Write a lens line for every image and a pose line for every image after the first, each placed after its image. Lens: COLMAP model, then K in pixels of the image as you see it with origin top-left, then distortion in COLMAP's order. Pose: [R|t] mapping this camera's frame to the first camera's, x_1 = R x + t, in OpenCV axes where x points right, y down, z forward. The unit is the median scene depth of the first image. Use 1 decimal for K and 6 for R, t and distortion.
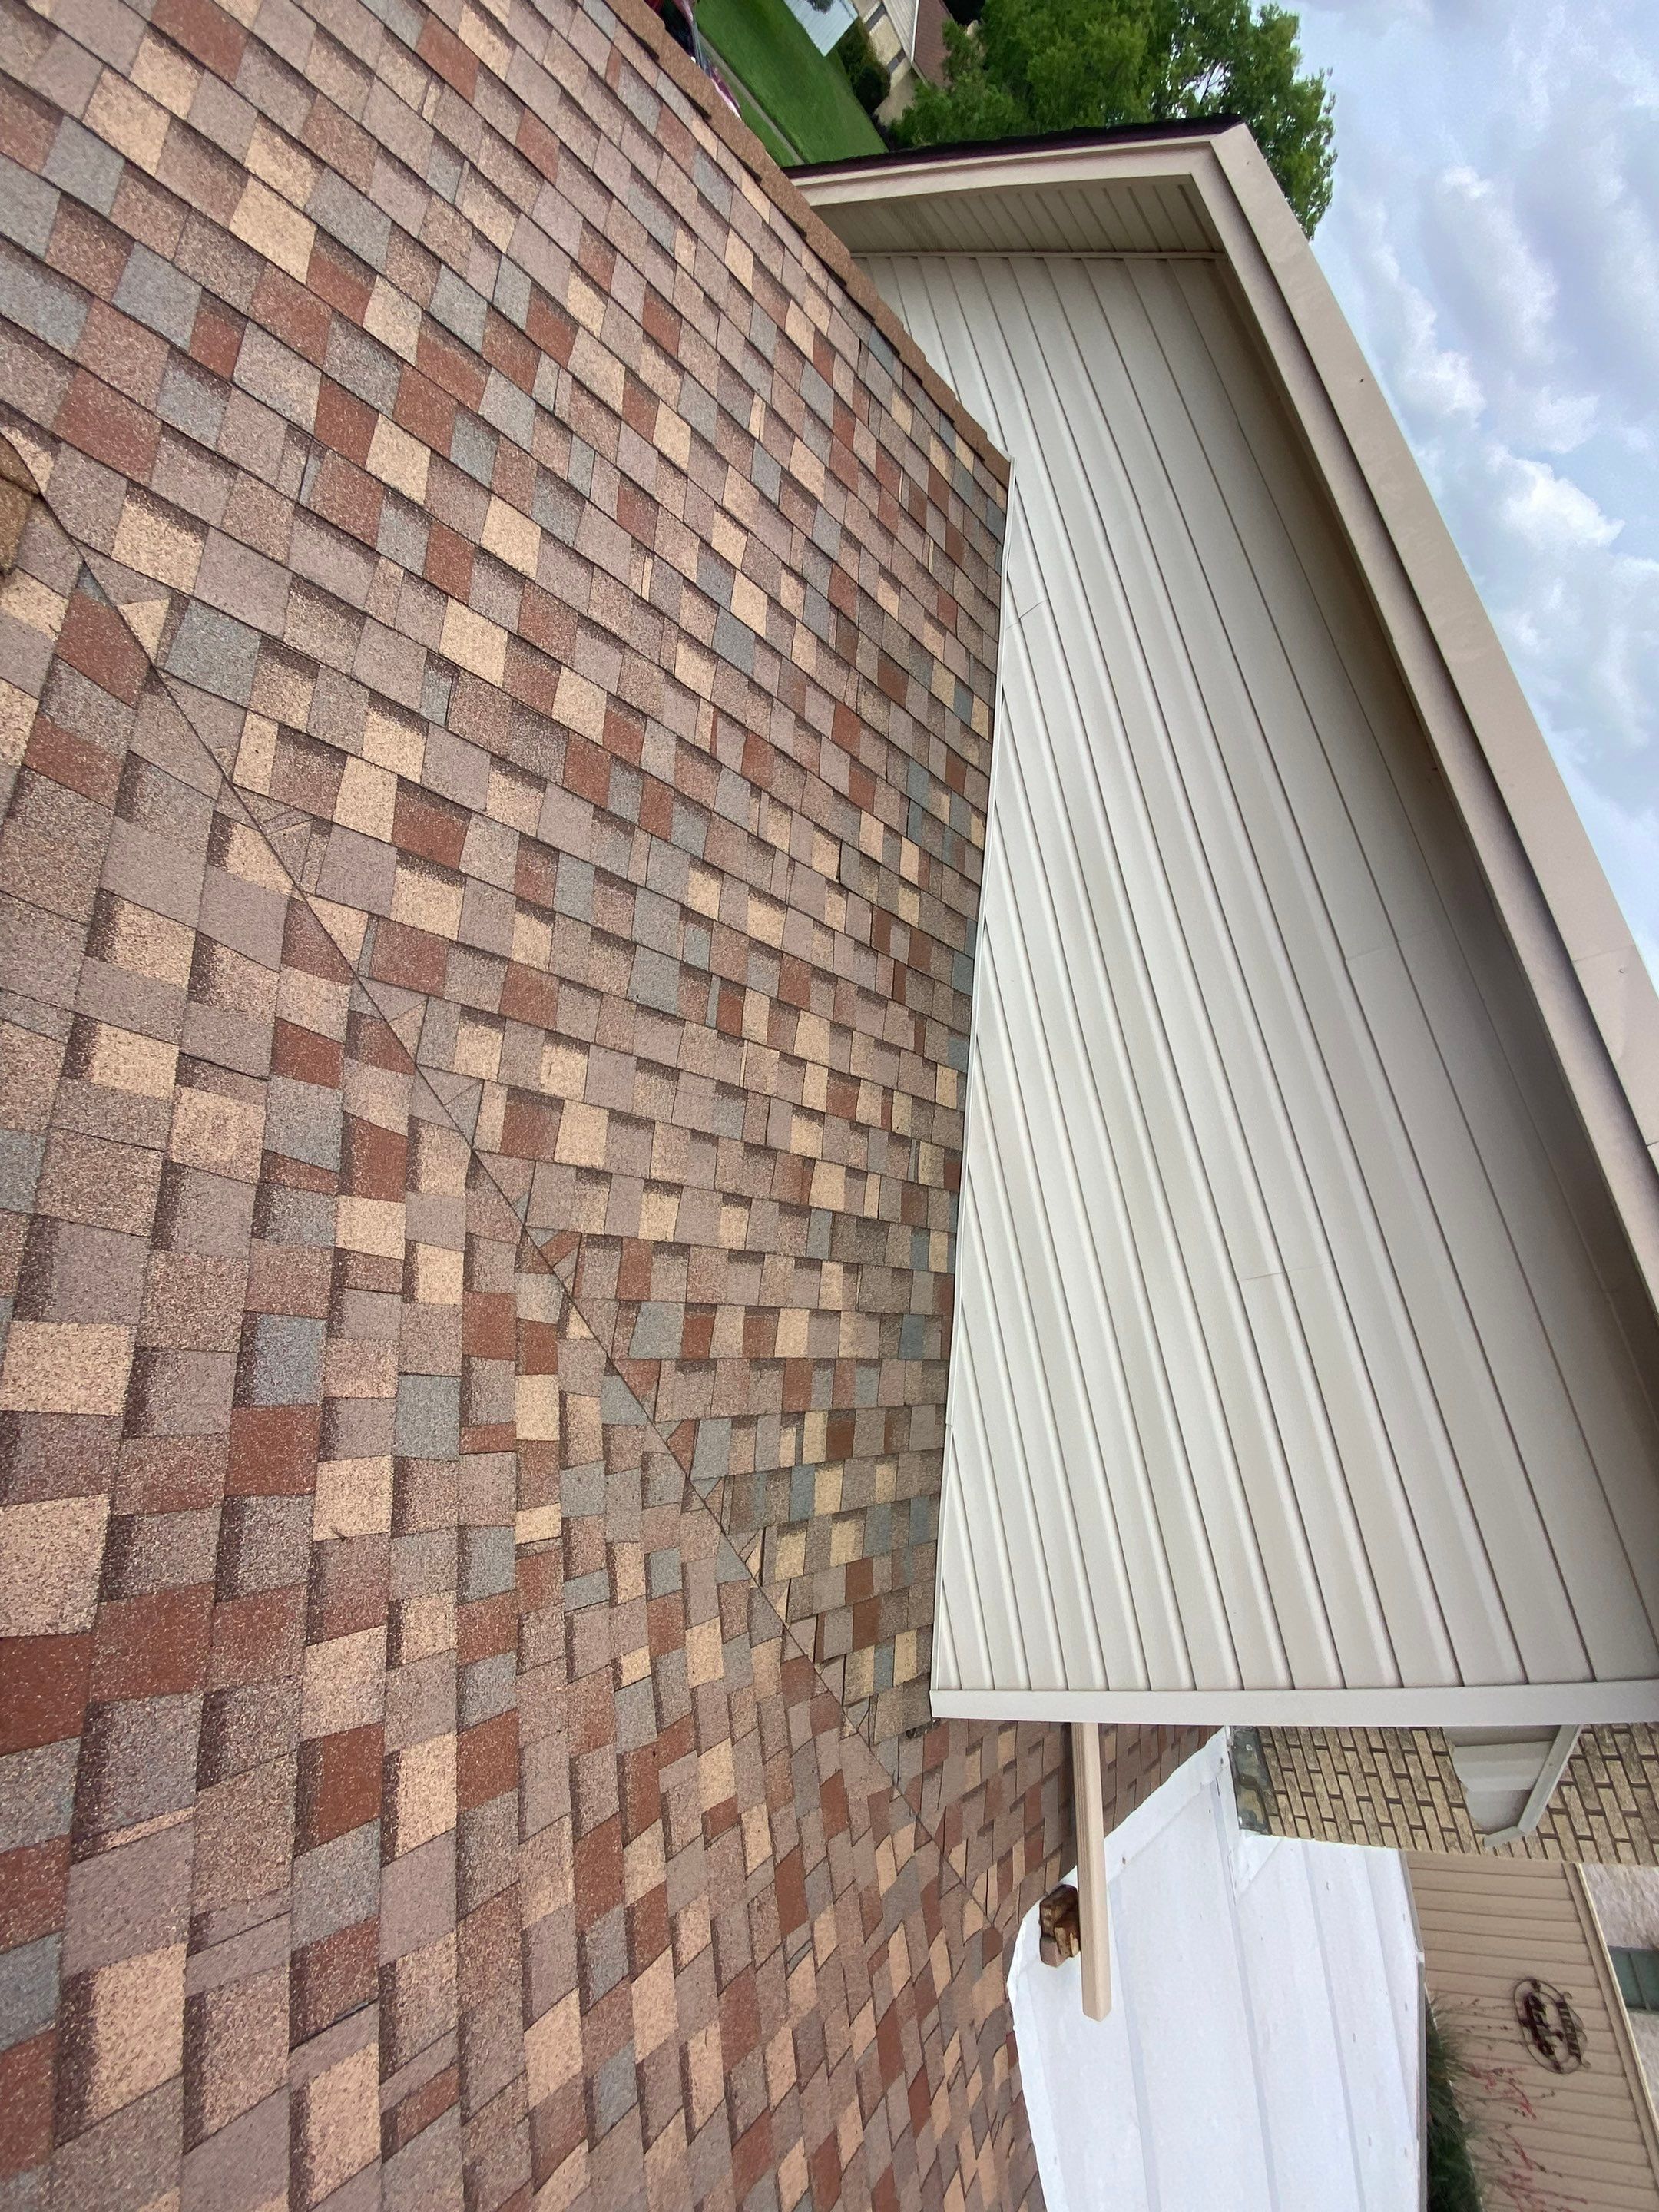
lens RADIAL K [[918.8, 0, 829.5], [0, 918.8, 1106.0], [0, 0, 1]] dist [0.018427, -0.021329]
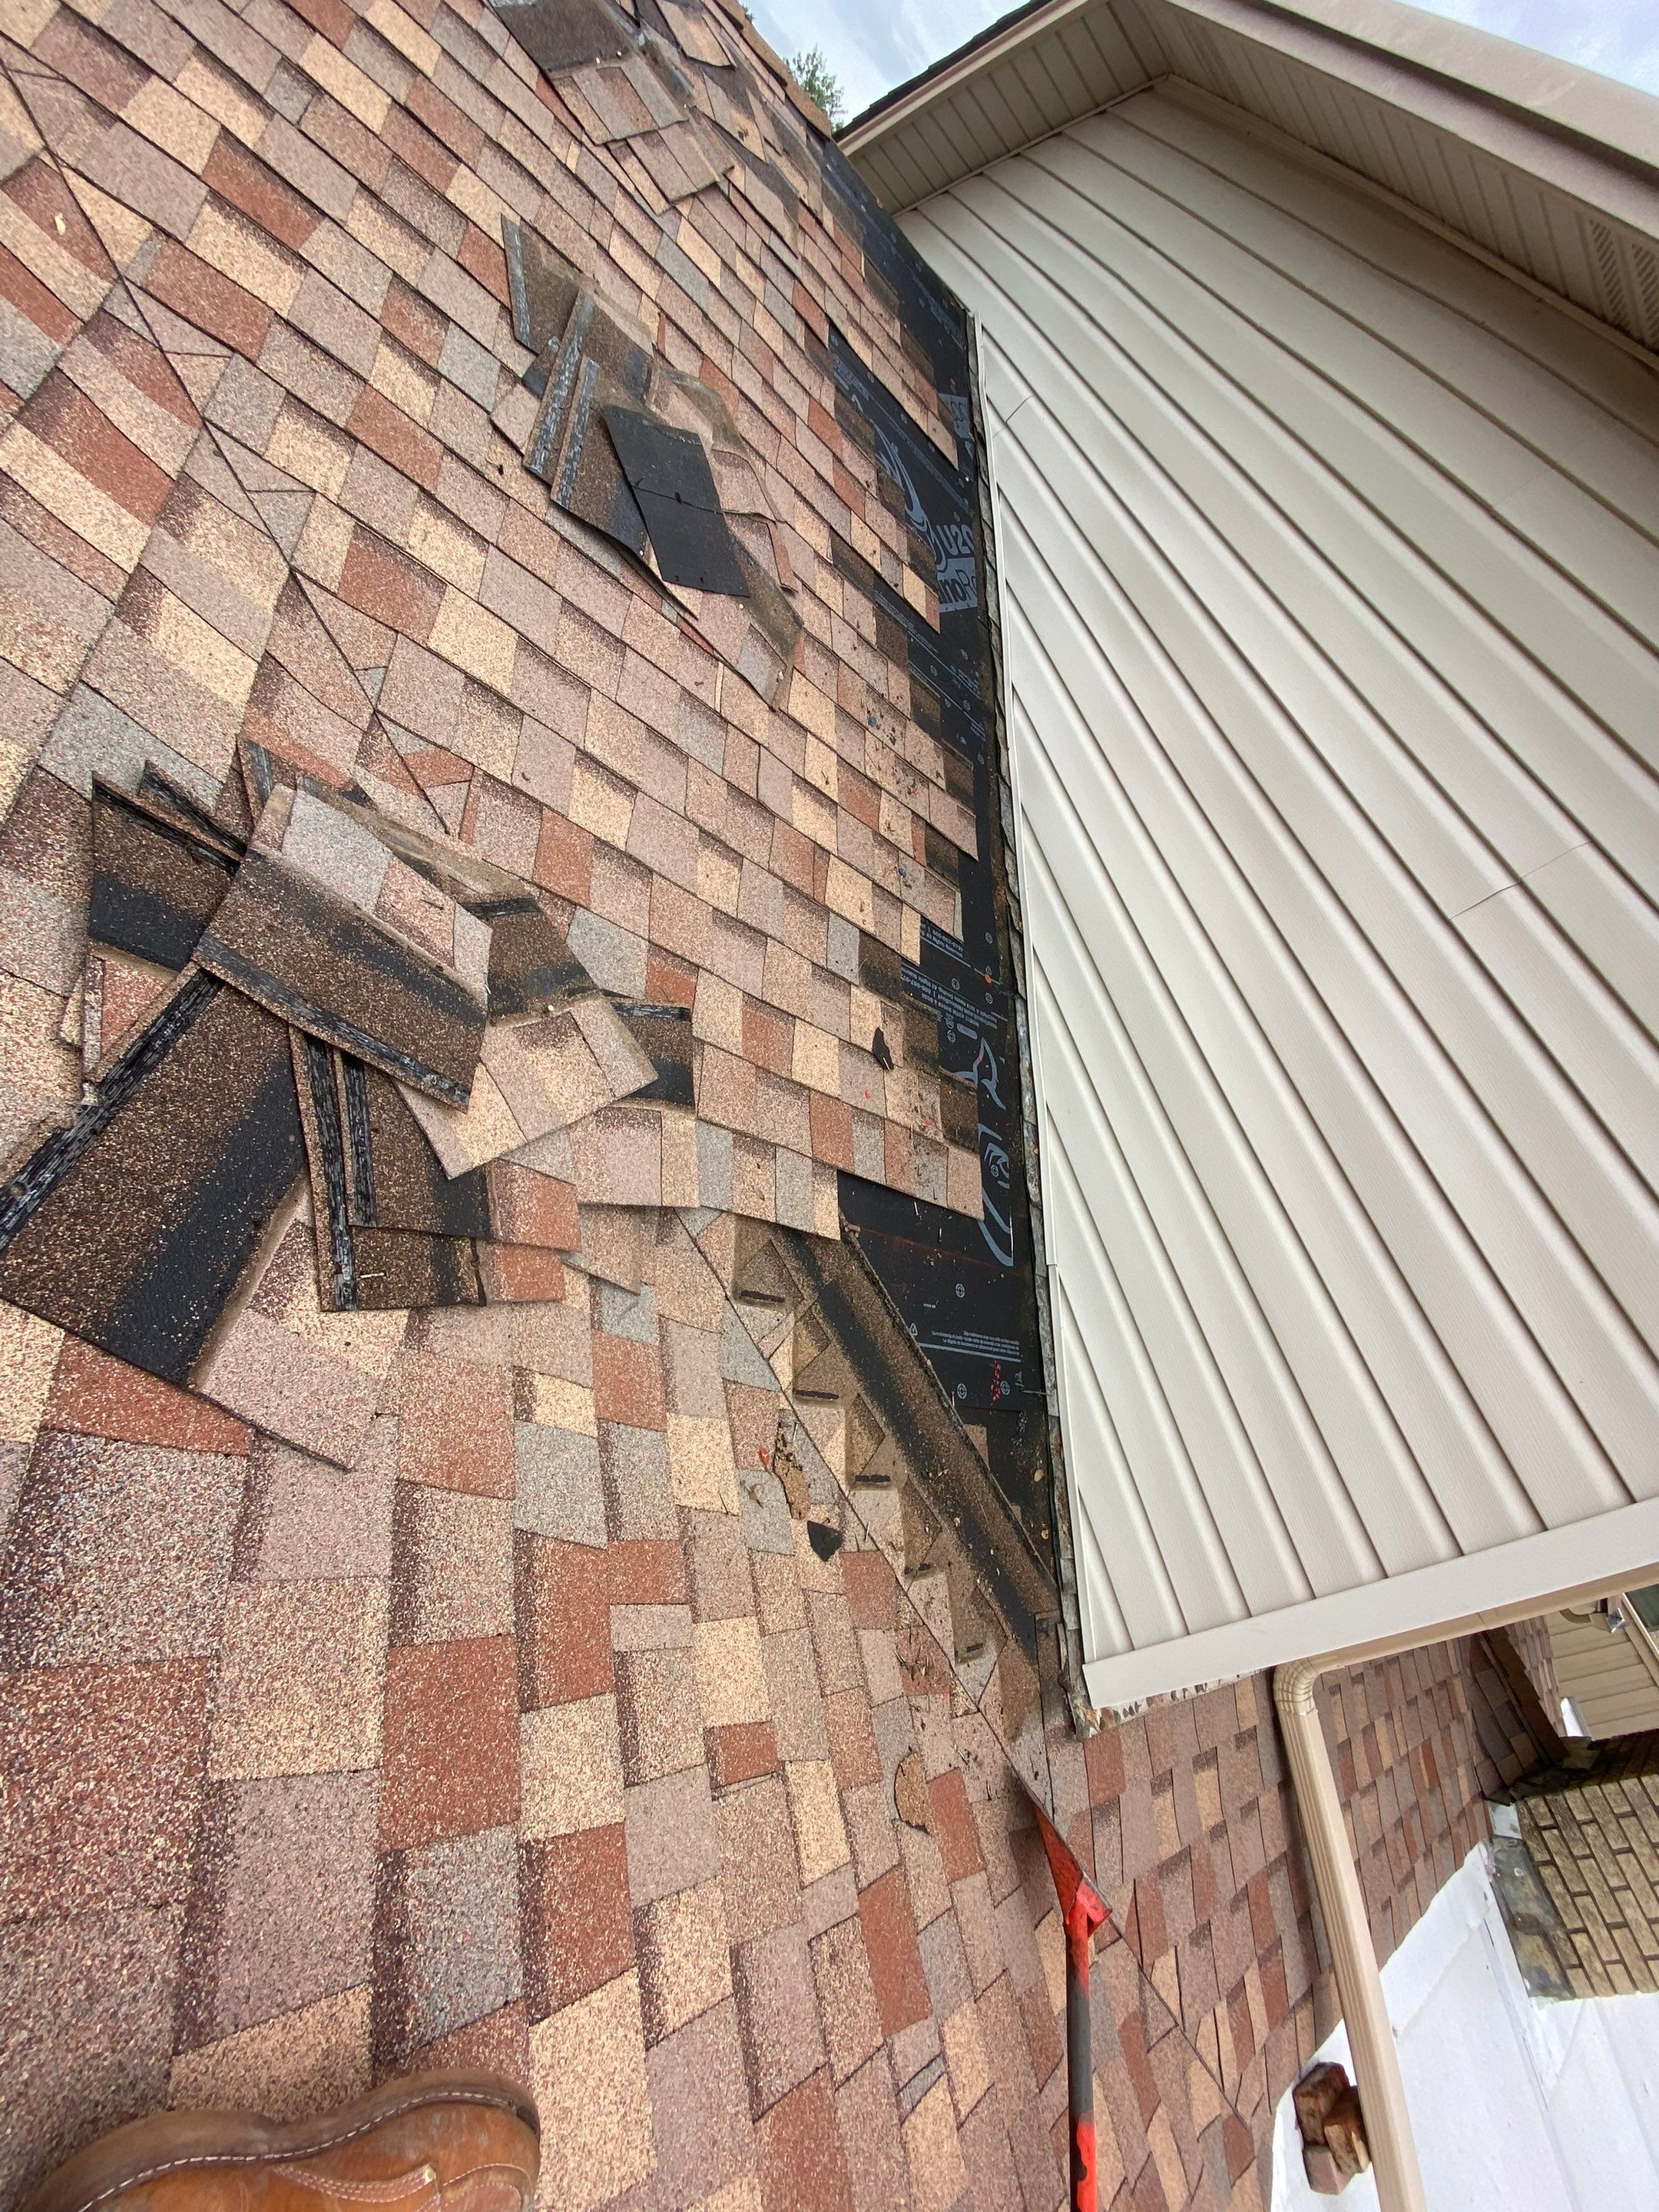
lens RADIAL K [[918.8, 0, 829.5], [0, 918.8, 1106.0], [0, 0, 1]] dist [0.018427, -0.021329]
pose [[0.996306, -0.085639, -0.006278, -0.030982], [0.082275, 0.972984, -0.215715, 0.461871], [0.024582, 0.214402, 0.976436, 0.362513]]
